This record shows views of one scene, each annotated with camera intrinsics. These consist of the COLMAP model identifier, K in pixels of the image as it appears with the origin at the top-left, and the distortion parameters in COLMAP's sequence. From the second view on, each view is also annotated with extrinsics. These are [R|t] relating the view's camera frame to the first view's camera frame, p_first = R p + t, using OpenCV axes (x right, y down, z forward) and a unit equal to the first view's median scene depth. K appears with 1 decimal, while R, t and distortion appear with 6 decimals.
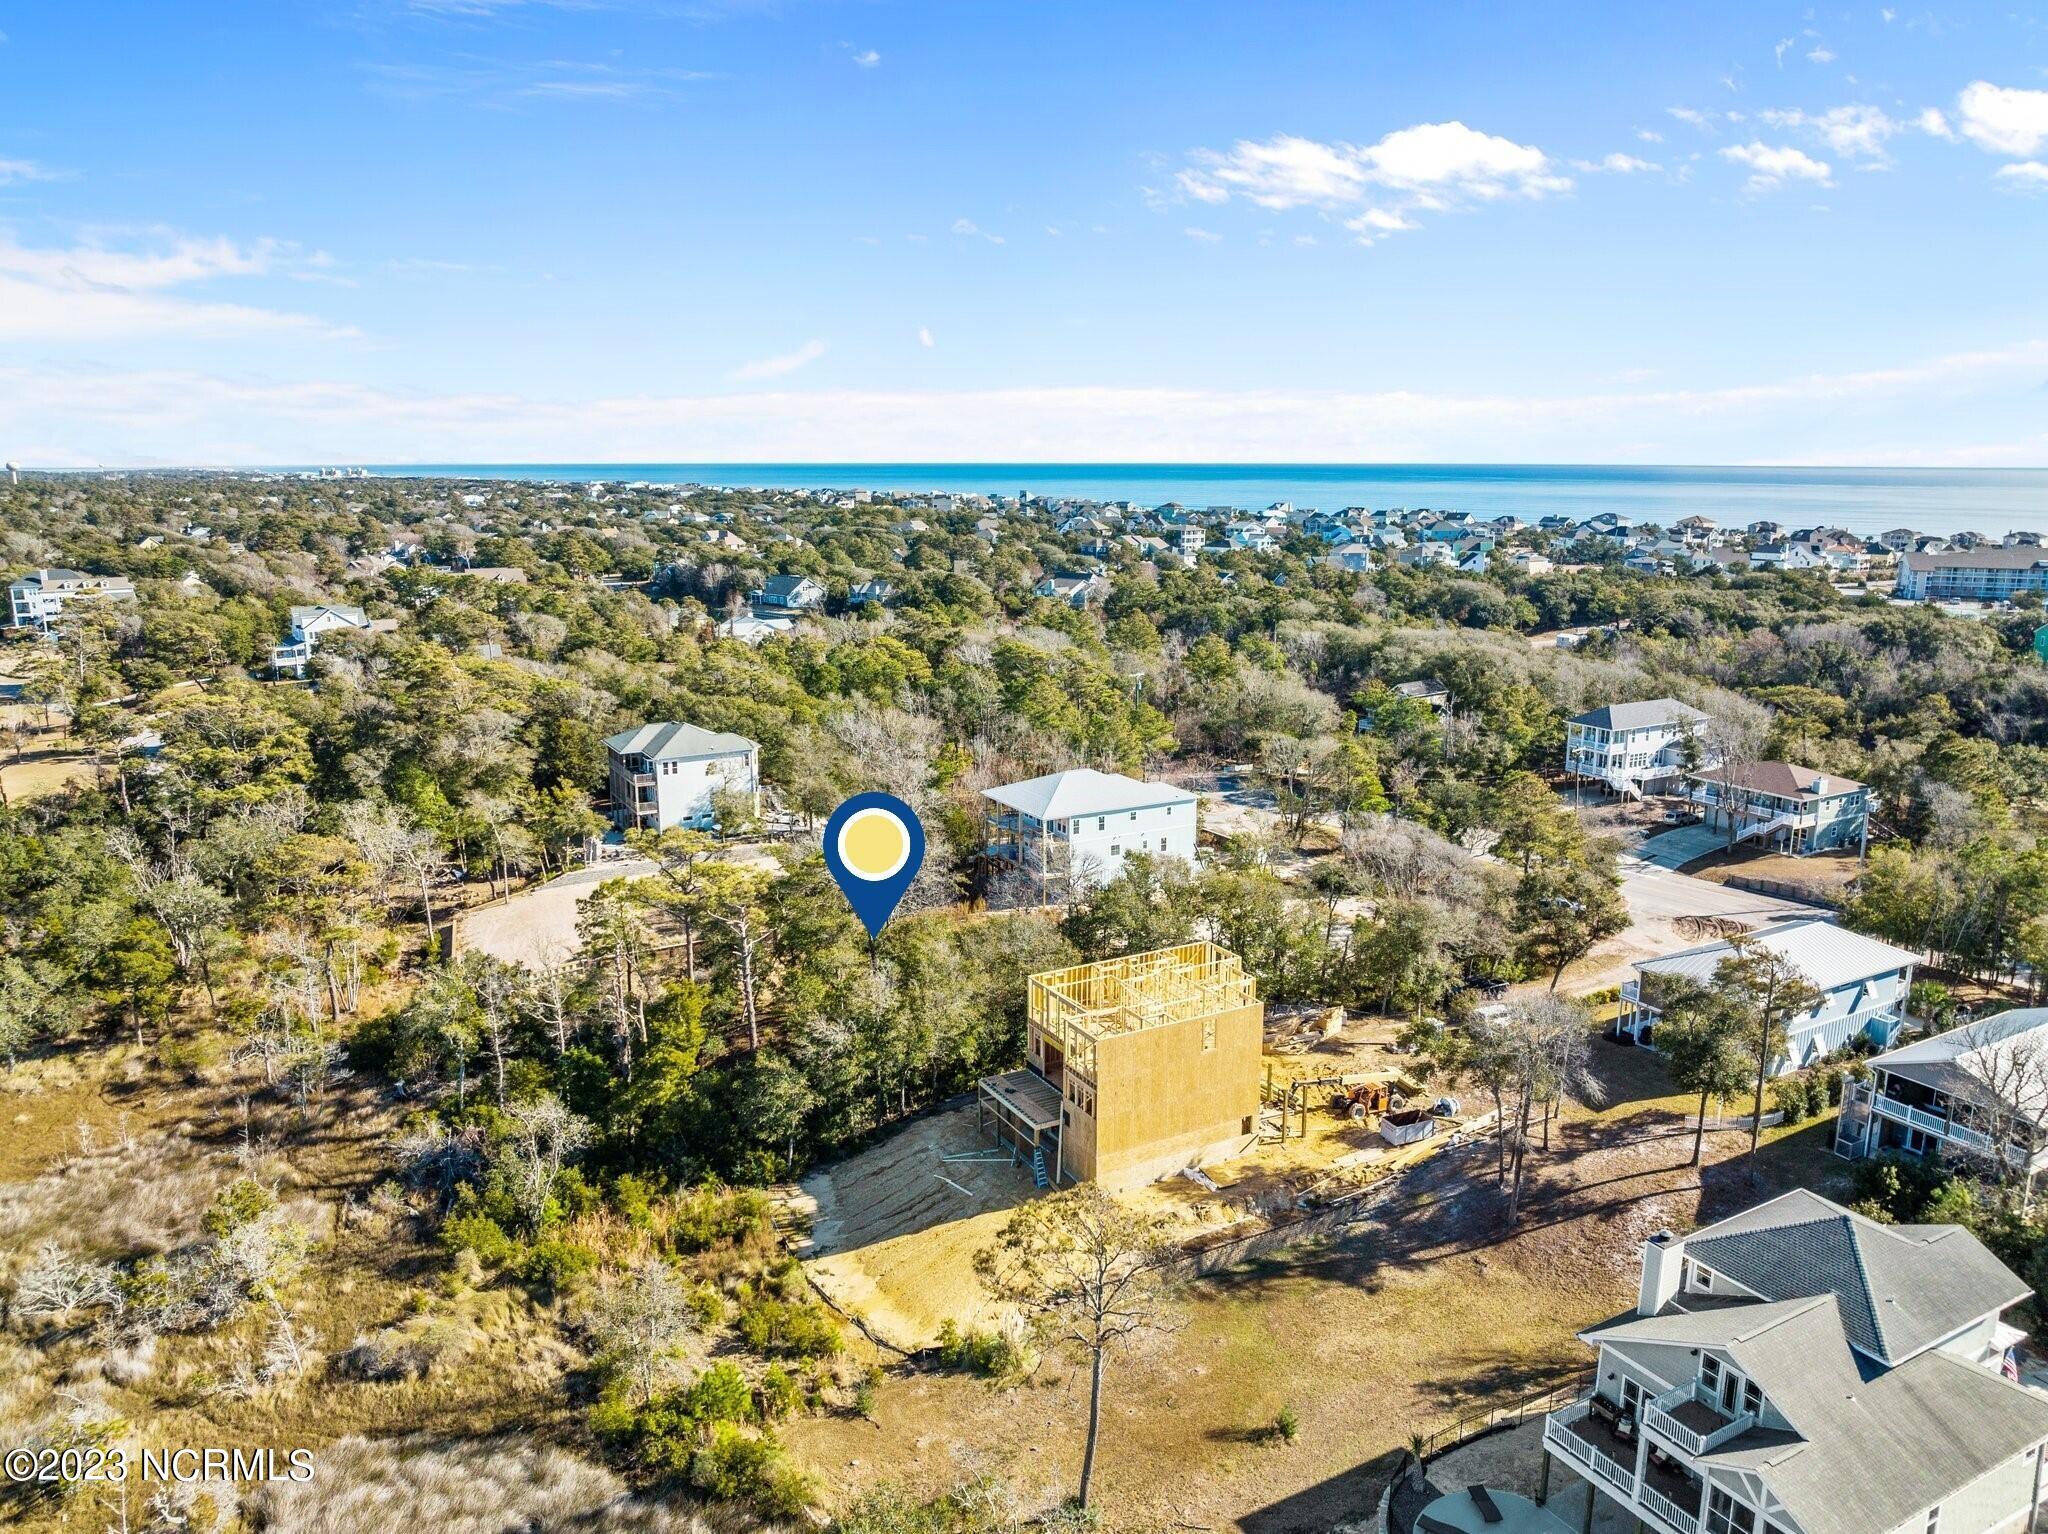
lens RADIAL K [[1438.8, 0, 1024.0], [0, 1438.8, 767.0], [0, 0, 1]] dist [-0.029050, -0.011597]
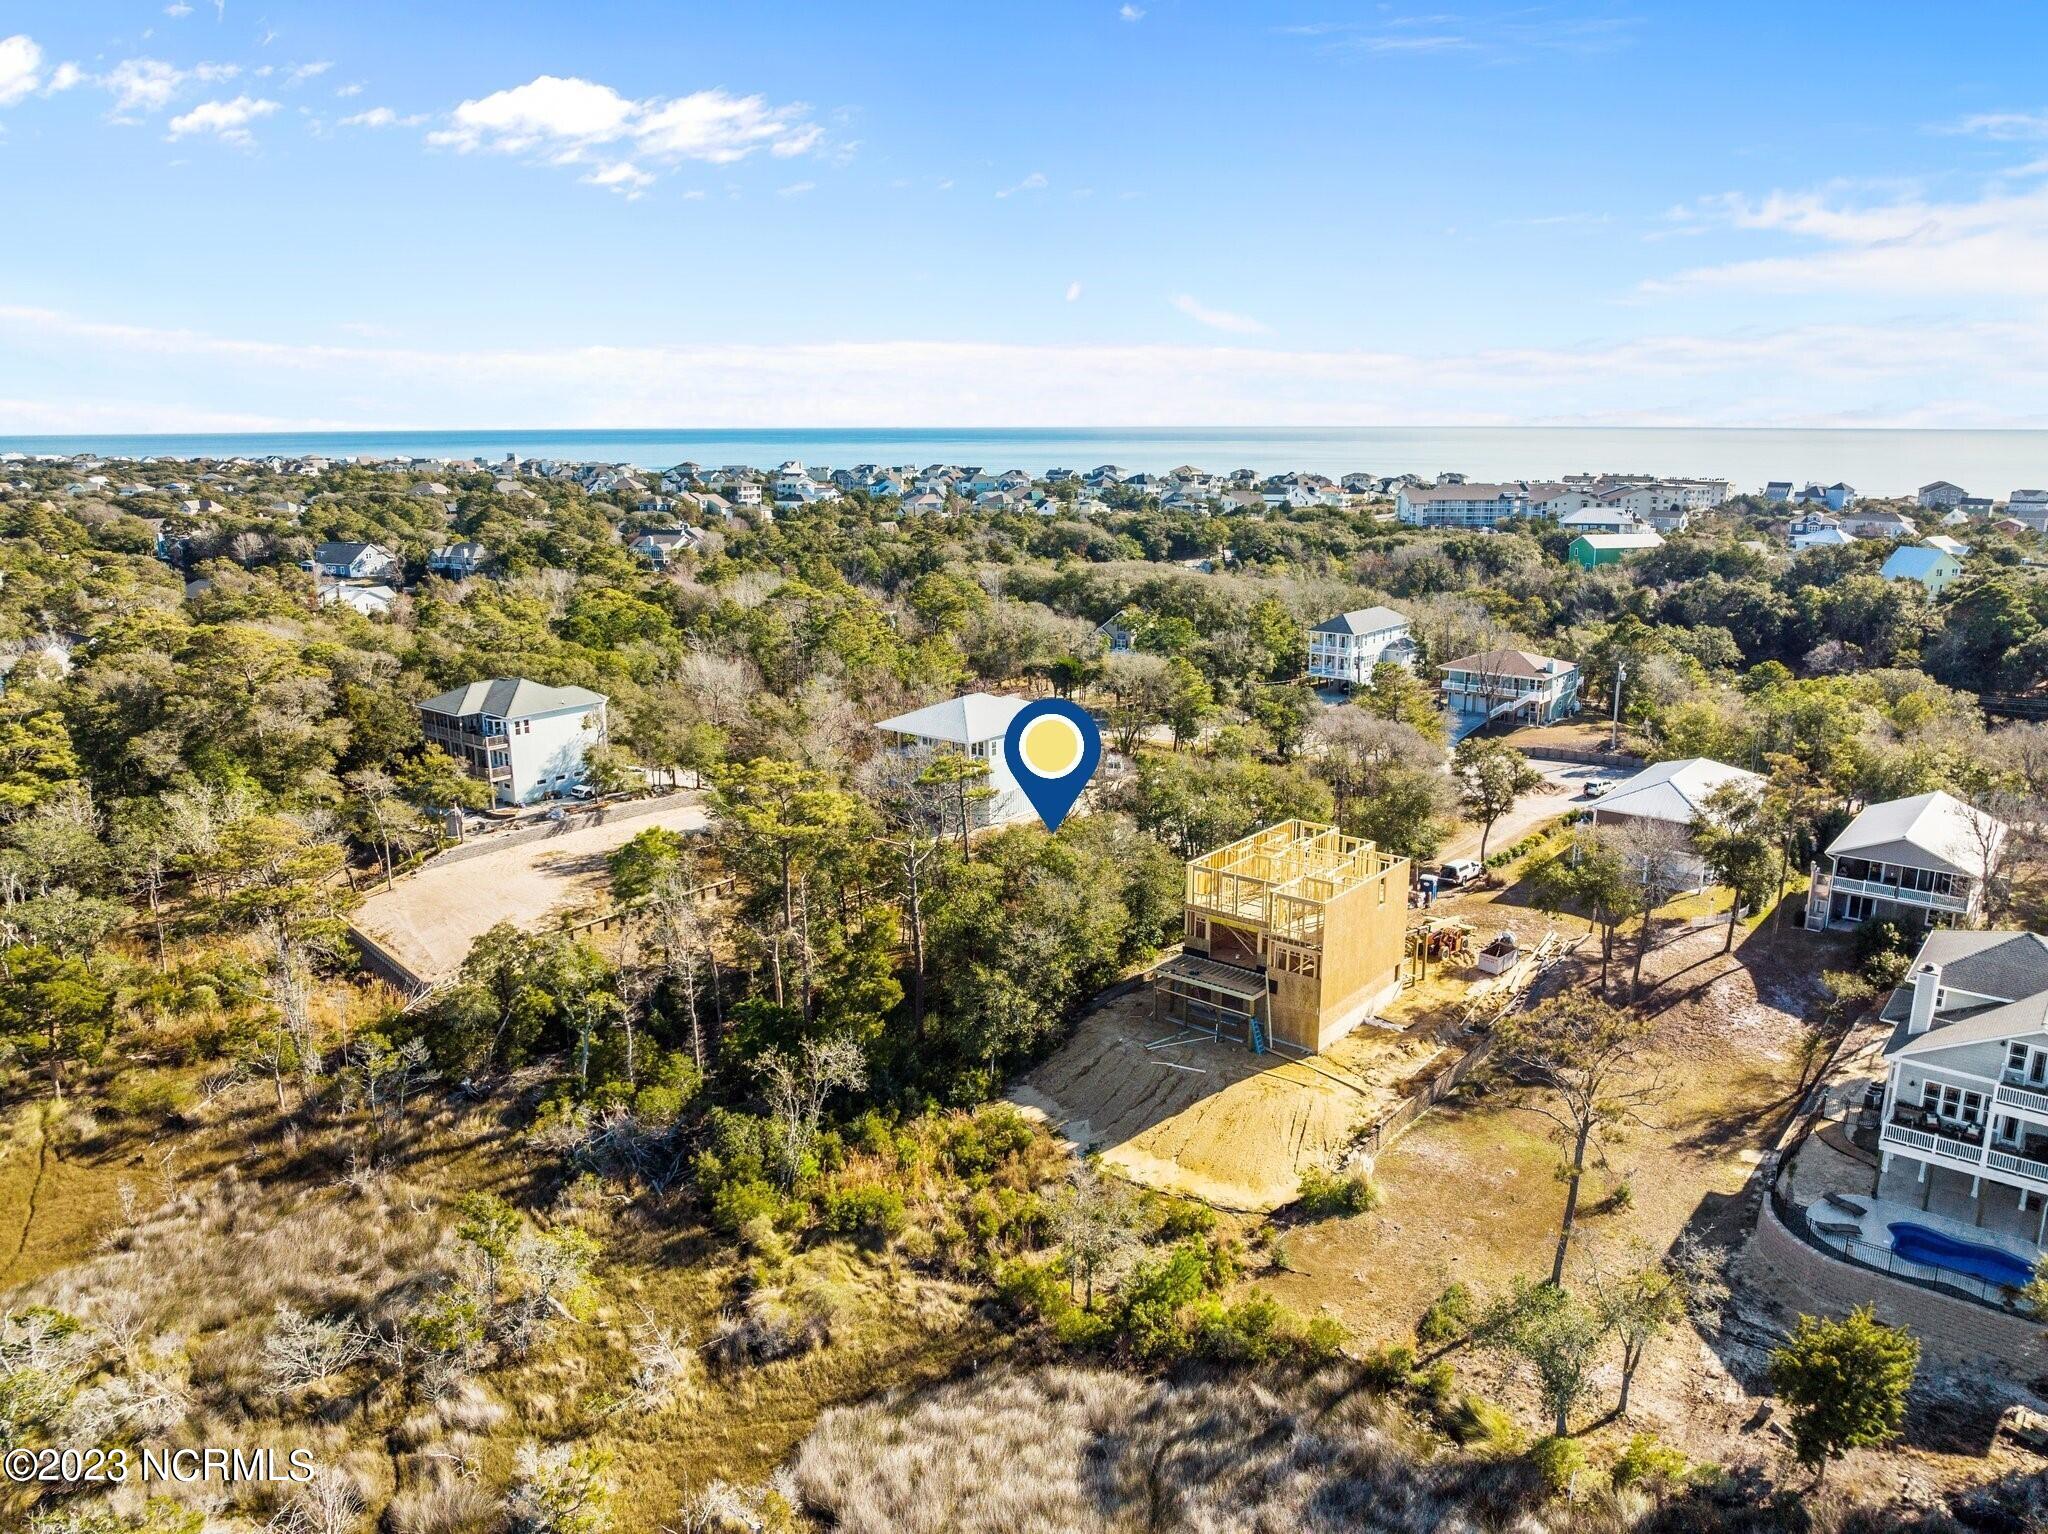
lens RADIAL K [[1438.8, 0, 1024.0], [0, 1438.8, 767.0], [0, 0, 1]] dist [-0.029050, -0.011597]
pose [[0.930426, -0.087290, 0.355932, -0.475402], [0.078899, 0.996156, 0.038054, 0.027876], [-0.357886, -0.007324, 0.933737, 0.077396]]
